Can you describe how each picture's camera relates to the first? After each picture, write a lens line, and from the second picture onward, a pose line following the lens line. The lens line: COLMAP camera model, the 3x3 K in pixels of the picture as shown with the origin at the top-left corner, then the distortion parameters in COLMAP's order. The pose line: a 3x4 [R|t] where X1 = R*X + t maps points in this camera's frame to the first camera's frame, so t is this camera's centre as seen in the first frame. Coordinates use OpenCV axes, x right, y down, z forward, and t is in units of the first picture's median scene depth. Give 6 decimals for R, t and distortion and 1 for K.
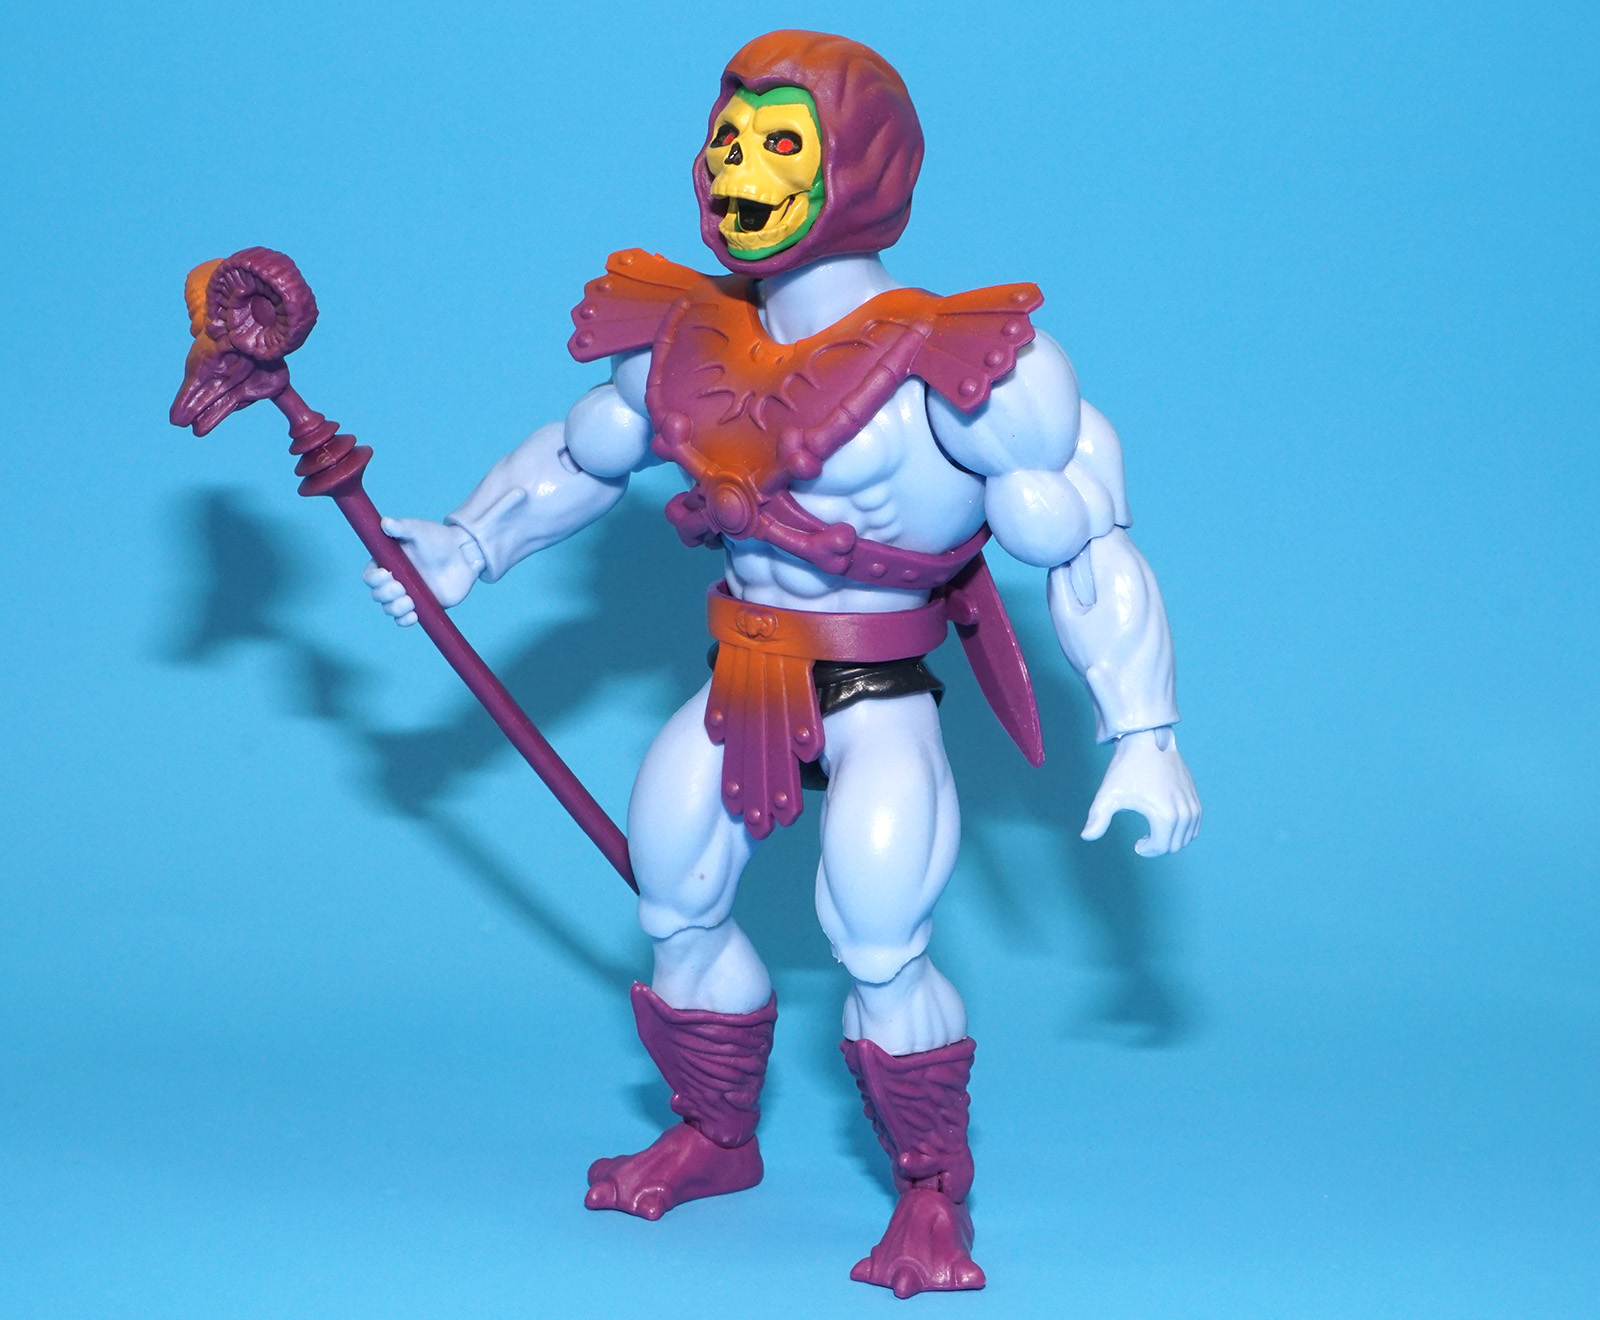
lens RADIAL K [[2745.2, 0, 799.6], [0, 2745.2, 660.3], [0, 0, 1]] dist [0.008708, 0.000000]
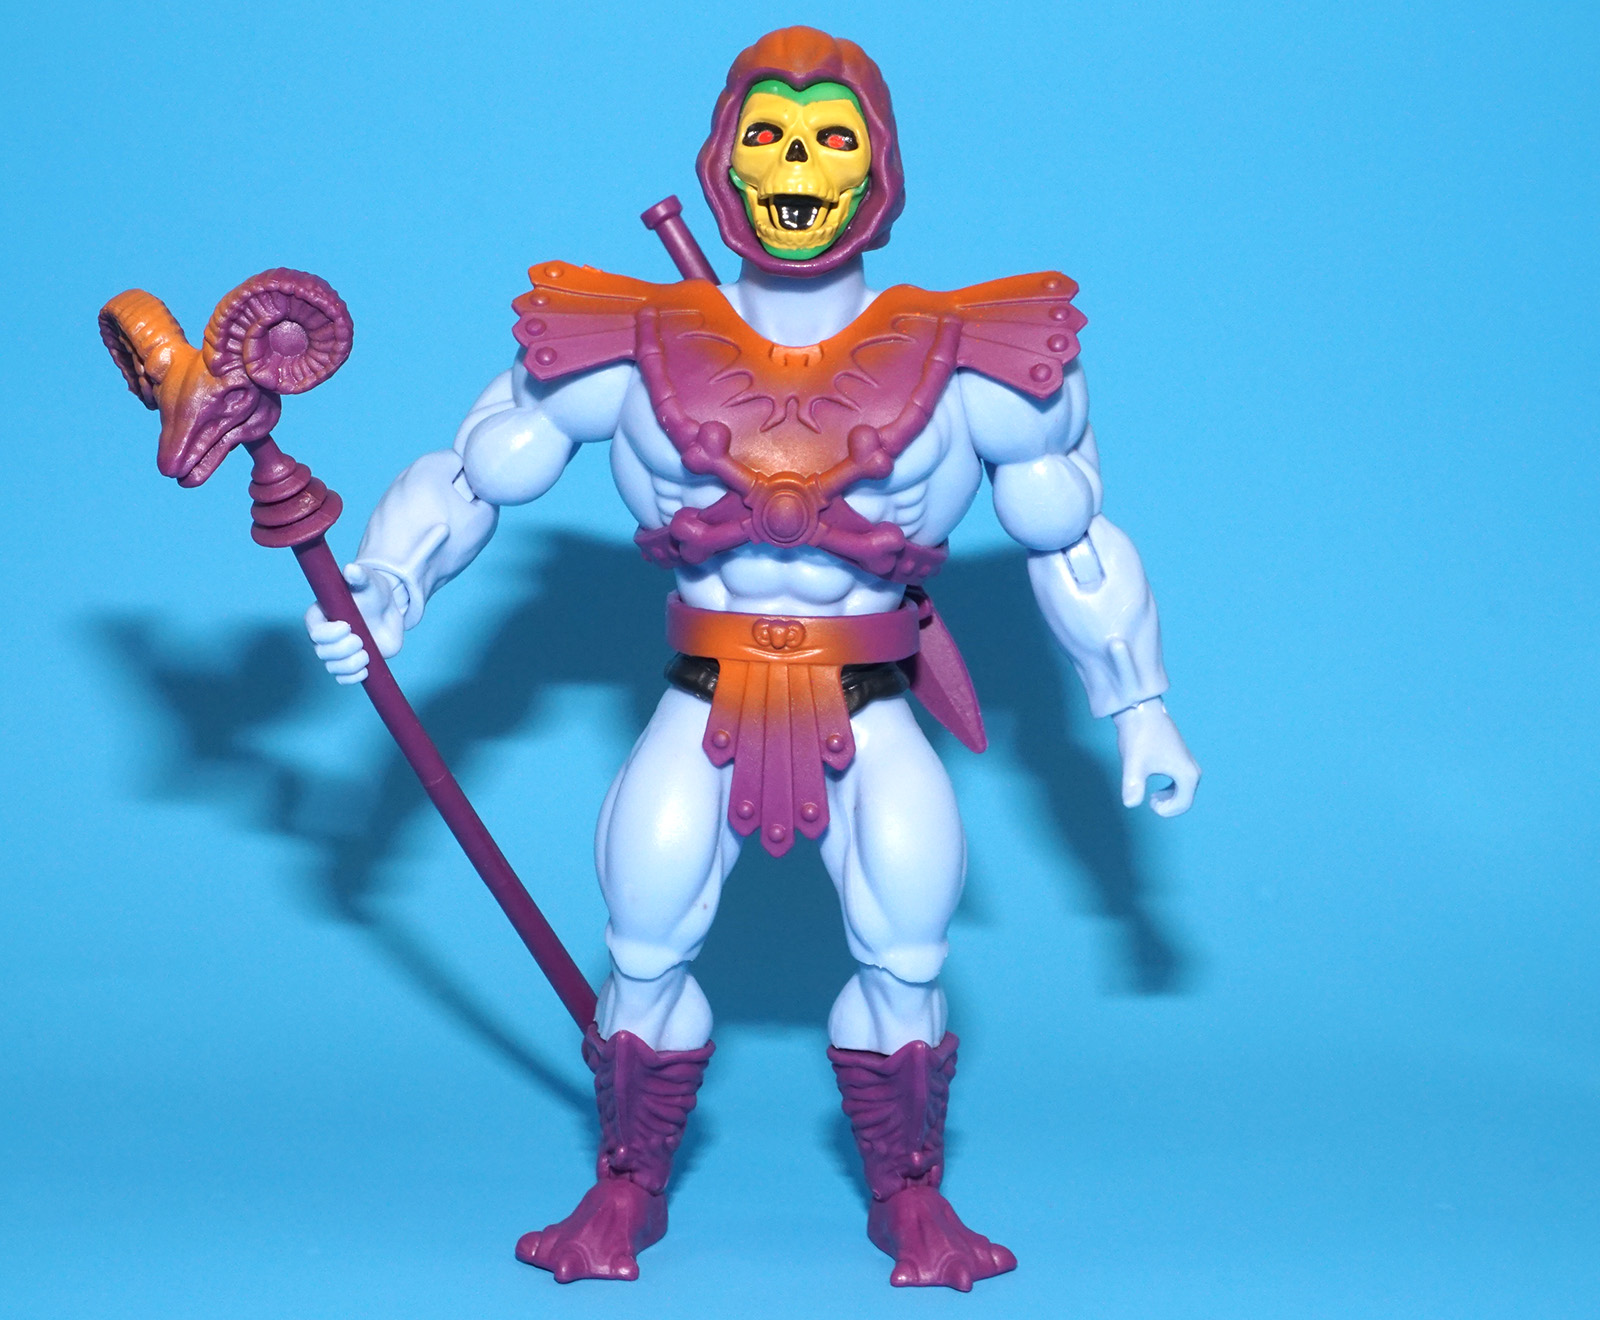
lens RADIAL K [[2745.2, 0, 800.1], [0, 2745.2, 659.5], [0, 0, 1]] dist [0.008708, 0.000000]
pose [[0.874049, -0.104686, 0.474424, -0.474900], [0.114528, 0.993386, 0.008201, -0.011879], [-0.472145, 0.047167, 0.880258, 0.139425]]
